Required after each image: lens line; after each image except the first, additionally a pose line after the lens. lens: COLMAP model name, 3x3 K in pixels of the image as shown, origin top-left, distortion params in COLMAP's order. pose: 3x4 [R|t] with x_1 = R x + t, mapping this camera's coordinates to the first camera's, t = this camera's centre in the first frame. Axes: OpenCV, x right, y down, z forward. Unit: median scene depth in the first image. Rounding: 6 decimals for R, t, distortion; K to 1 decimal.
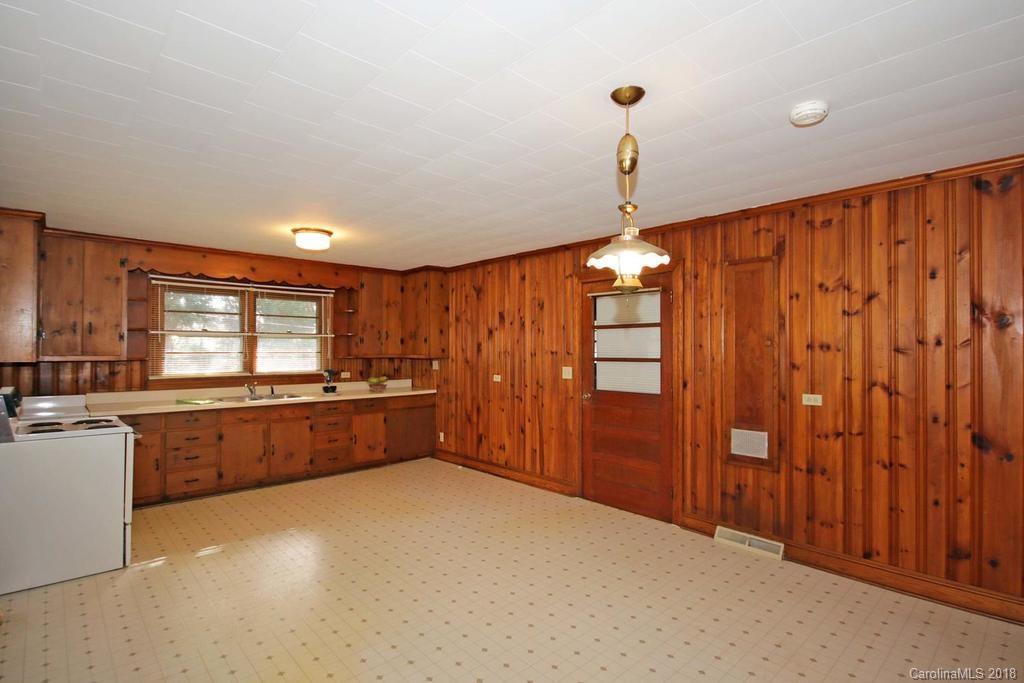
lens RADIAL K [[514.7, 0, 519.6], [0, 514.7, 340.3], [0, 0, 1]] dist [0.001931, 0.000259]
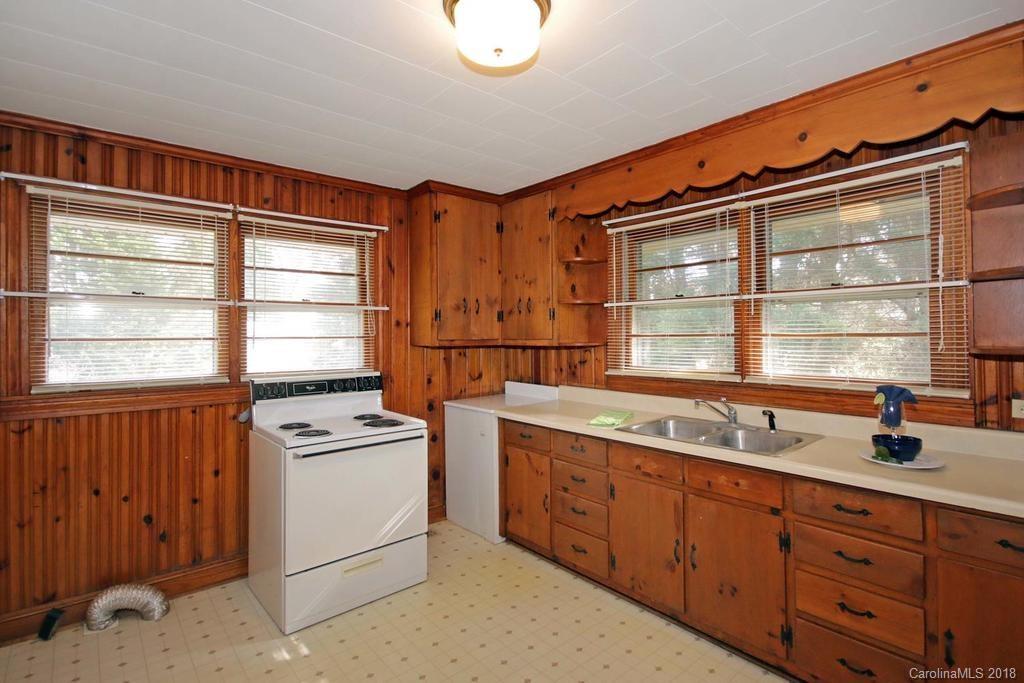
lens RADIAL K [[499.0, 0, 525.7], [0, 499.0, 329.7], [0, 0, 1]] dist [0.000851, -0.000690]
pose [[-0.029802, -0.013440, -0.999465, -0.048601], [0.022750, 0.999641, -0.014121, 0.022909], [0.999297, -0.023159, -0.029486, 0.888390]]
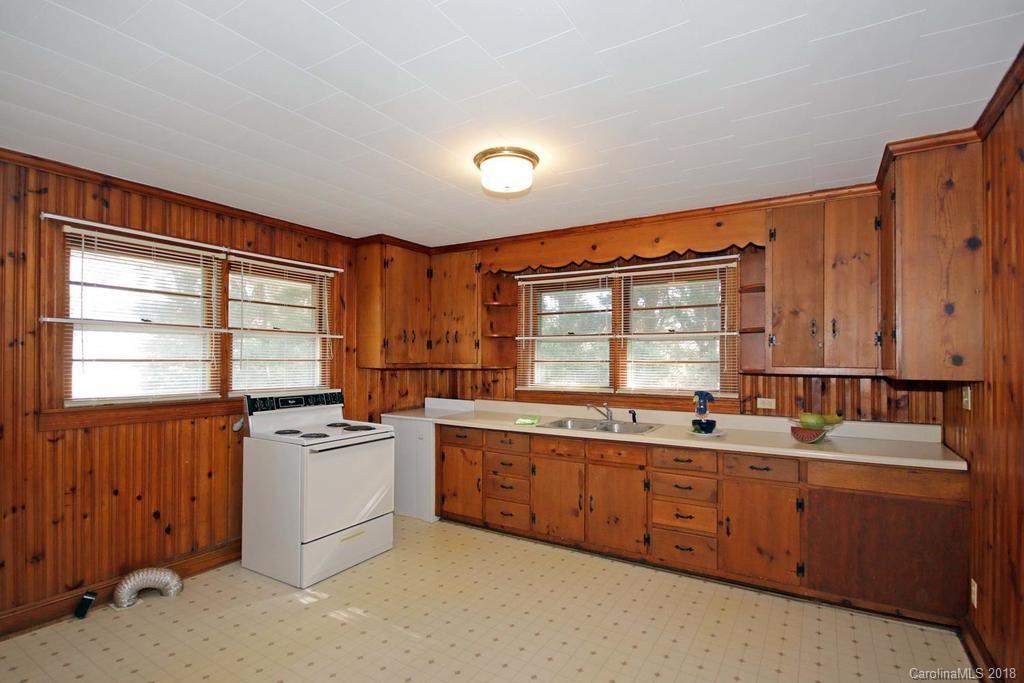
lens RADIAL K [[492.7, 0, 512.4], [0, 492.7, 357.2], [0, 0, 1]] dist [-0.003797, -0.000762]
pose [[0.263436, -0.007012, -0.964651, 0.126739], [0.012302, 0.999917, -0.003908, 0.020189], [0.964598, -0.010838, 0.263501, 0.741048]]
